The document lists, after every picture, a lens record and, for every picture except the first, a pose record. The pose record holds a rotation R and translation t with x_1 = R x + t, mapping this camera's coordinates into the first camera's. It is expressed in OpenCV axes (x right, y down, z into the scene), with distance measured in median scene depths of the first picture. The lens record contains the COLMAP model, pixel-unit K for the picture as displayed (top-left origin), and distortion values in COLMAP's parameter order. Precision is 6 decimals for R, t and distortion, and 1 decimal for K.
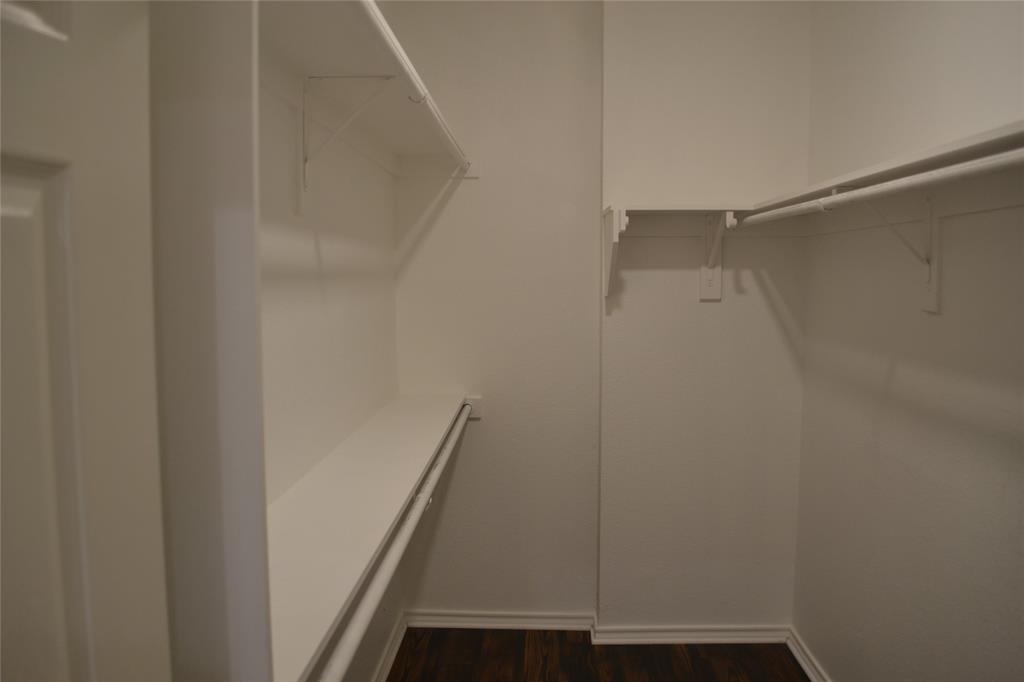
lens RADIAL K [[826.2, 0, 513.2], [0, 826.2, 343.0], [0, 0, 1]] dist [-0.081184, 0.009586]
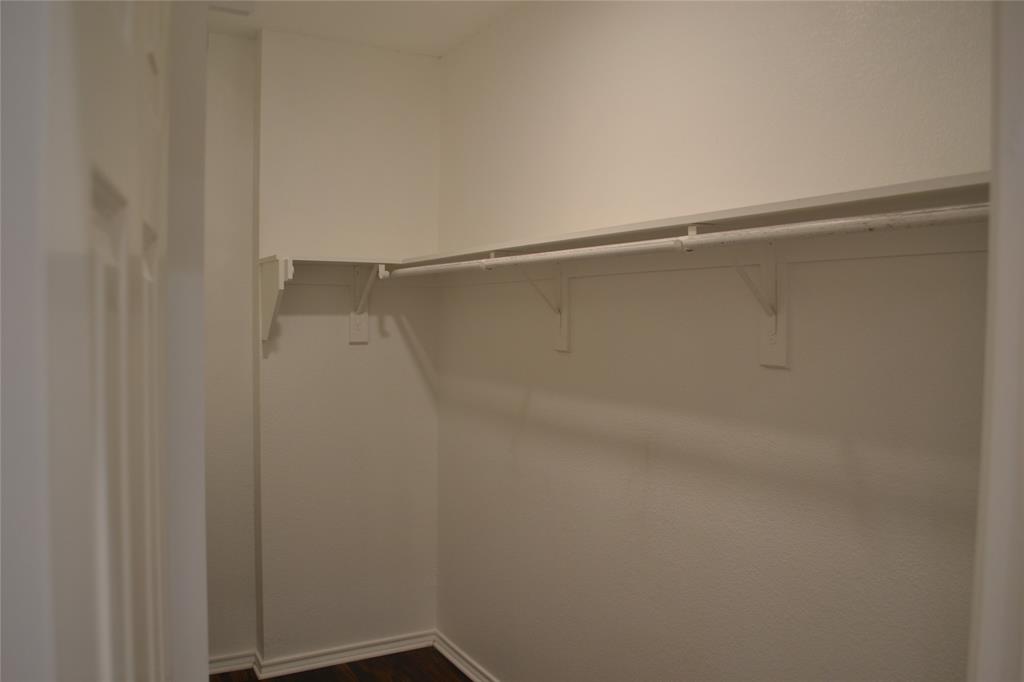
lens RADIAL K [[826.2, 0, 509.0], [0, 826.2, 339.3], [0, 0, 1]] dist [-0.081184, 0.009586]
pose [[0.859068, -0.006141, 0.511824, -0.154623], [0.033529, 0.998456, -0.044297, -0.001303], [-0.510762, 0.055215, 0.857947, -0.053148]]
